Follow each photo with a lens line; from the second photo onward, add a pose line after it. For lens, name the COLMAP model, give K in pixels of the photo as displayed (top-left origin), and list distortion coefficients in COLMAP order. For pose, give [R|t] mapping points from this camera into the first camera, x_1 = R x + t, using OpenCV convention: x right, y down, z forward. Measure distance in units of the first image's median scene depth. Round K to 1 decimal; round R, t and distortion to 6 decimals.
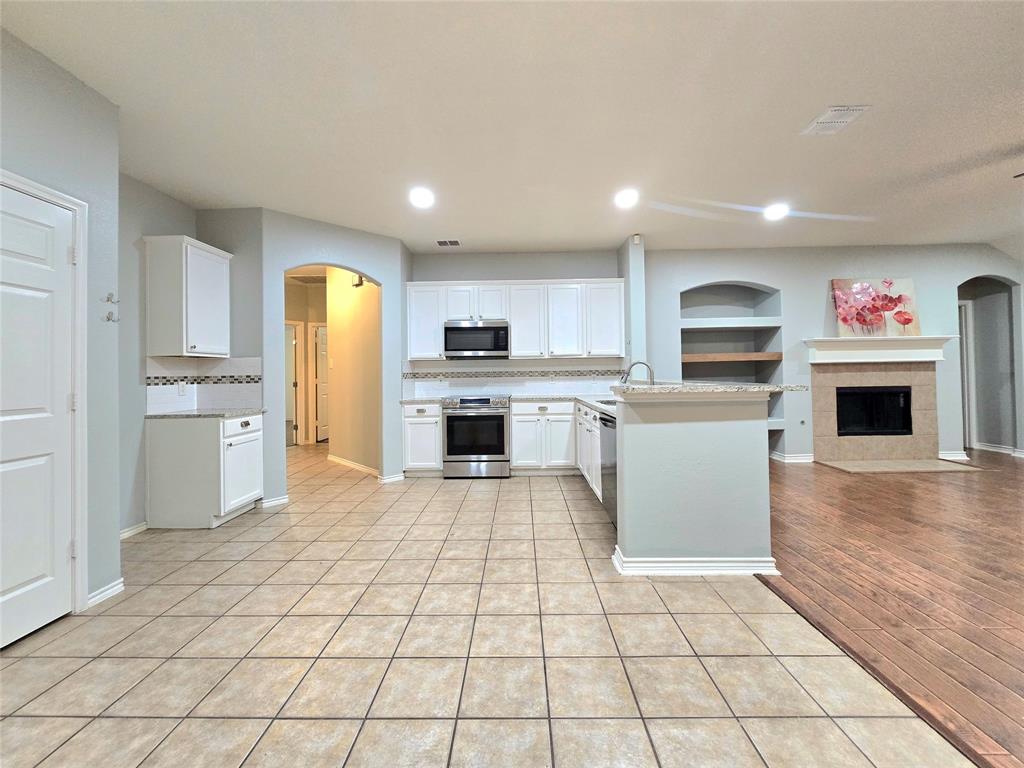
lens RADIAL K [[424.5, 0, 512.0], [0, 424.5, 365.6], [0, 0, 1]] dist [-0.001681, -0.000383]
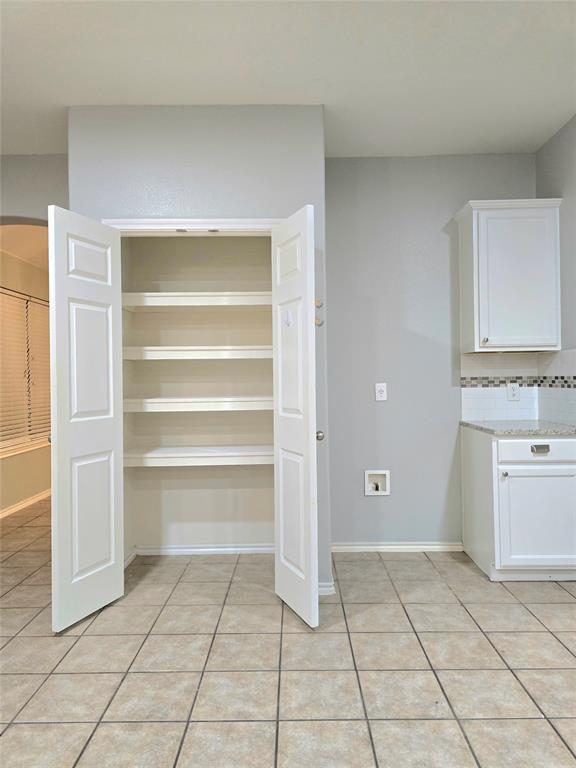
lens RADIAL K [[527.5, 0, 308.0], [0, 527.5, 381.6], [0, 0, 1]] dist [0.005770, -0.000451]
pose [[0.020228, 0.019144, -0.999612, 0.139359], [0.025631, 0.999478, 0.019660, 0.004083], [0.999467, -0.026018, 0.019727, 0.438689]]
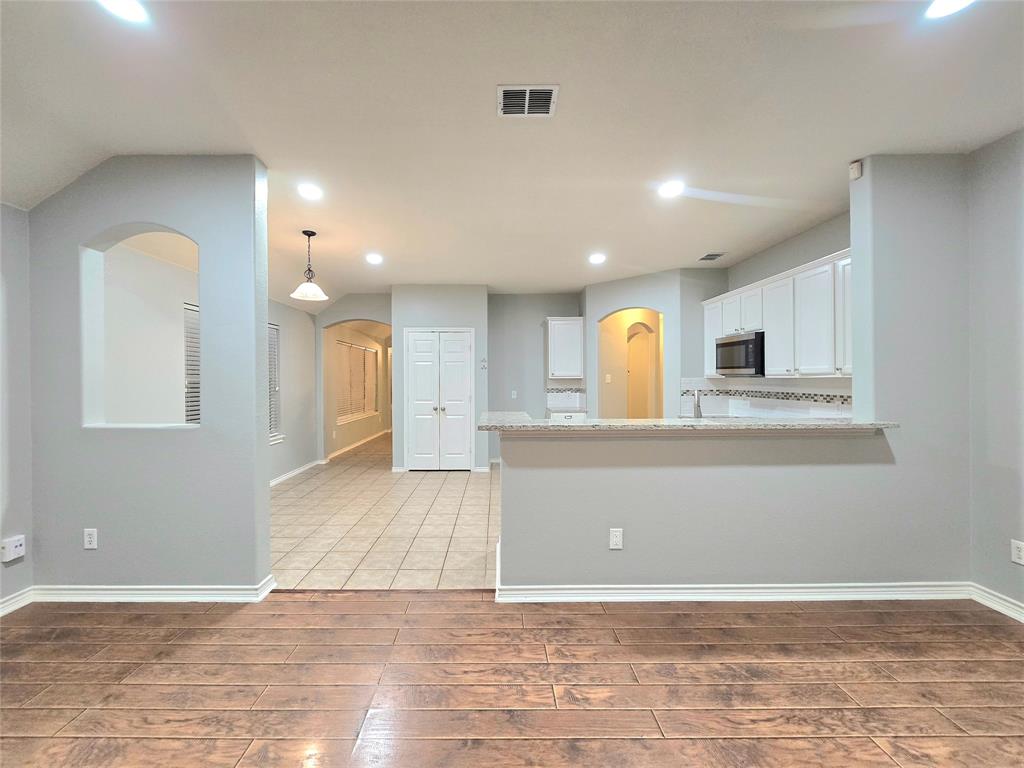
lens RADIAL K [[437.0, 0, 497.4], [0, 437.0, 380.3], [0, 0, 1]] dist [-0.004159, -0.000412]
pose [[0.011099, 0.020455, -0.999729, 0.830441], [0.025678, 0.999455, 0.020734, -0.042232], [0.999609, -0.025901, 0.010568, 0.485916]]
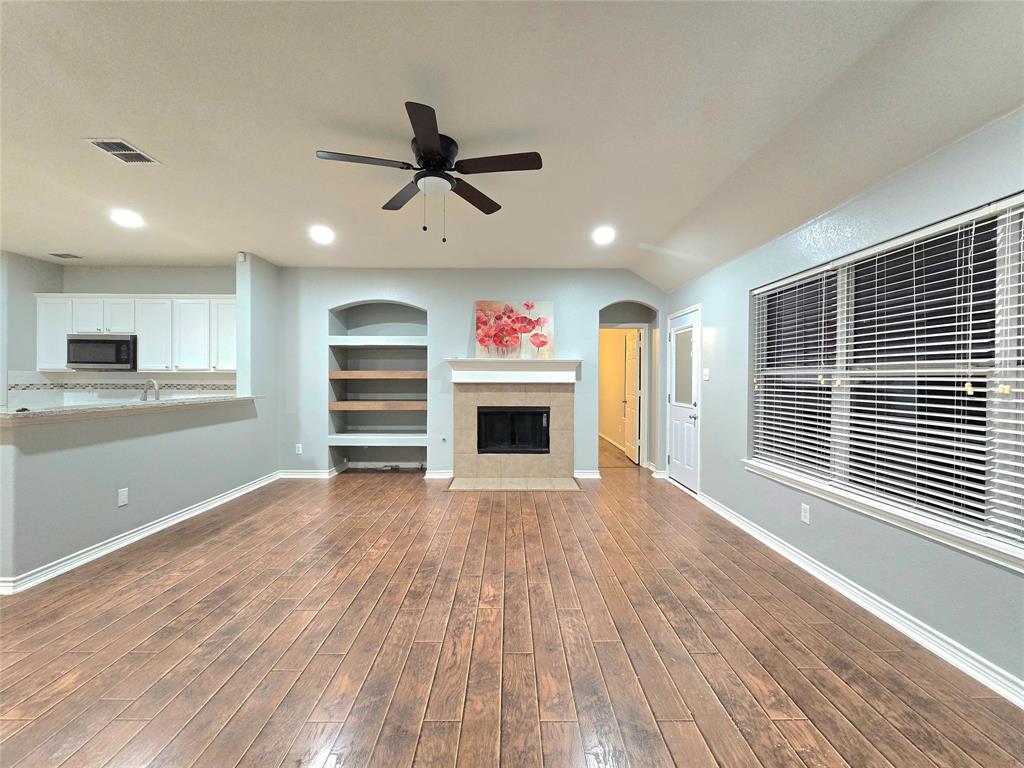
lens RADIAL K [[418.7, 0, 510.3], [0, 418.7, 380.3], [0, 0, 1]] dist [-0.001468, -0.000512]
pose [[0.999672, 0.021488, 0.013918, 0.883923], [-0.021839, 0.999435, 0.025541, -0.042147], [-0.013362, -0.025837, 0.999577, -0.014601]]
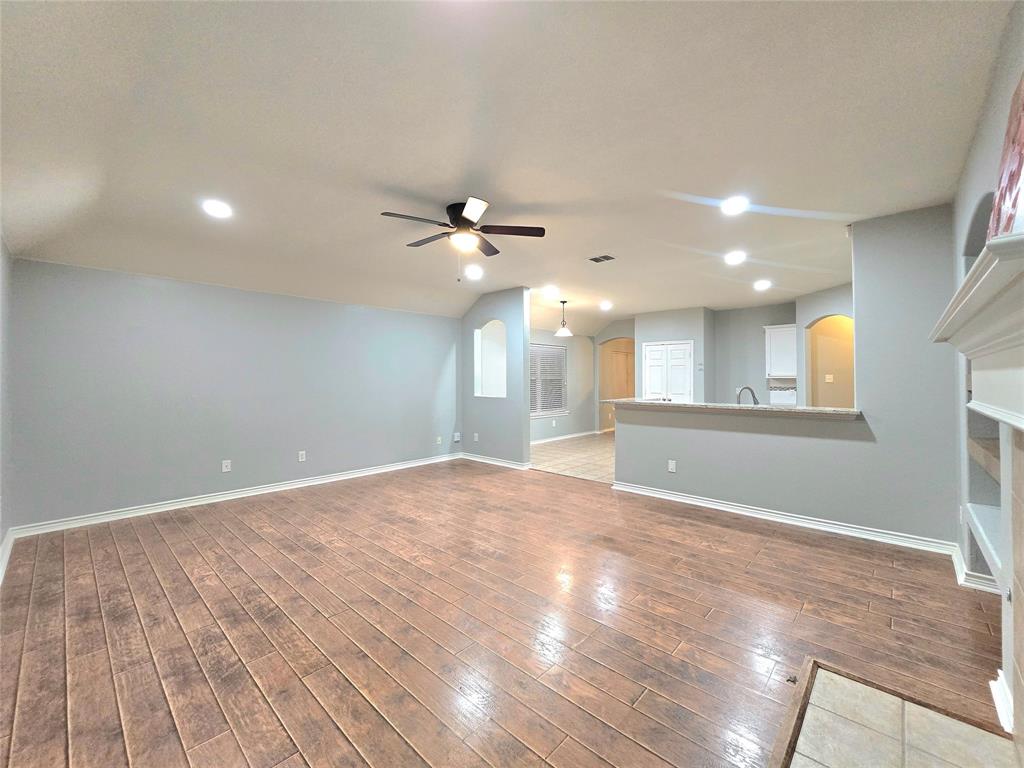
lens RADIAL K [[421.9, 0, 504.3], [0, 421.9, 377.3], [0, 0, 1]] dist [-0.000398, -0.000189]
pose [[-0.682068, 0.016212, -0.731109, 1.244078], [0.029517, 0.999550, -0.005373, -0.038258], [0.730693, -0.025246, -0.682239, 1.006678]]
